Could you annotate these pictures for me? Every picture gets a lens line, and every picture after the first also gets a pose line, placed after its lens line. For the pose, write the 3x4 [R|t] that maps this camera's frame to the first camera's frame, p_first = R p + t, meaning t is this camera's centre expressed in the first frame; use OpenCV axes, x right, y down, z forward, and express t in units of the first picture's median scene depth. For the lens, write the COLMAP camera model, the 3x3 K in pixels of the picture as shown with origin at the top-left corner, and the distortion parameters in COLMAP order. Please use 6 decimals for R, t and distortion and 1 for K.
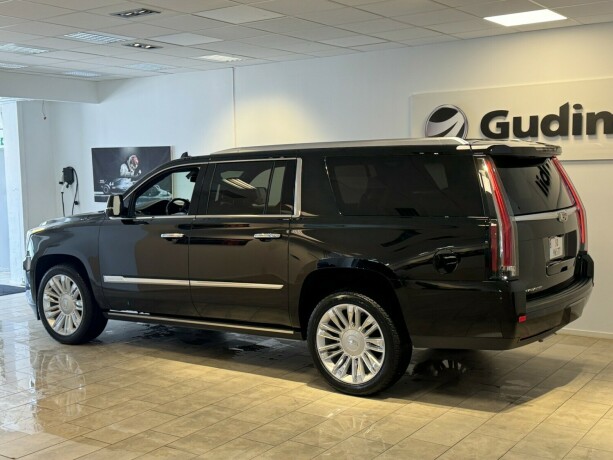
lens RADIAL K [[758.7, 0, 306.5], [0, 758.7, 230.0], [0, 0, 1]] dist [0.090558, -0.014017]
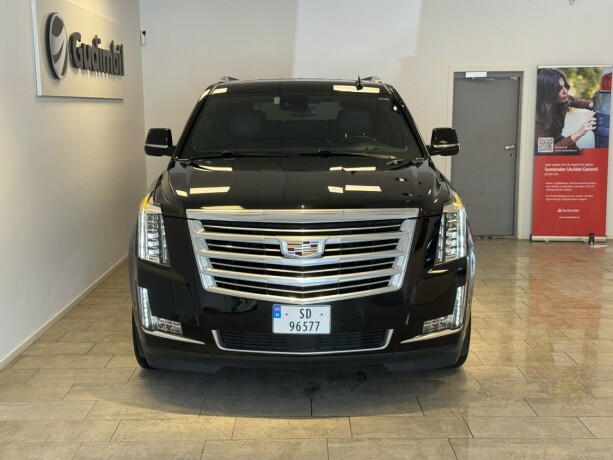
lens RADIAL K [[843.6, 0, 306.5], [0, 843.6, 230.0], [0, 0, 1]] dist [0.171986, -0.010742]
pose [[-0.582504, -0.091507, 0.807660, -0.803648], [0.082723, 0.981810, 0.170900, -0.107897], [-0.808607, 0.166362, -0.564339, 1.687226]]
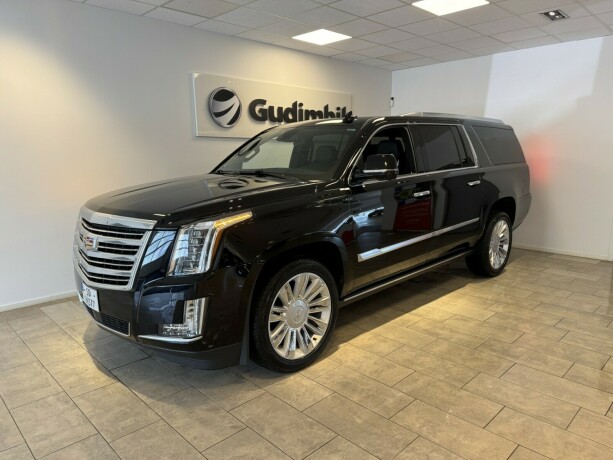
lens RADIAL K [[432.9, 0, 306.5], [0, 432.9, 230.0], [0, 0, 1]] dist [0.012933, -0.006130]
pose [[0.181725, -0.146439, 0.972385, -0.642978], [0.083654, 0.987567, 0.133092, -0.028470], [-0.979785, 0.057157, 0.191716, 0.979927]]
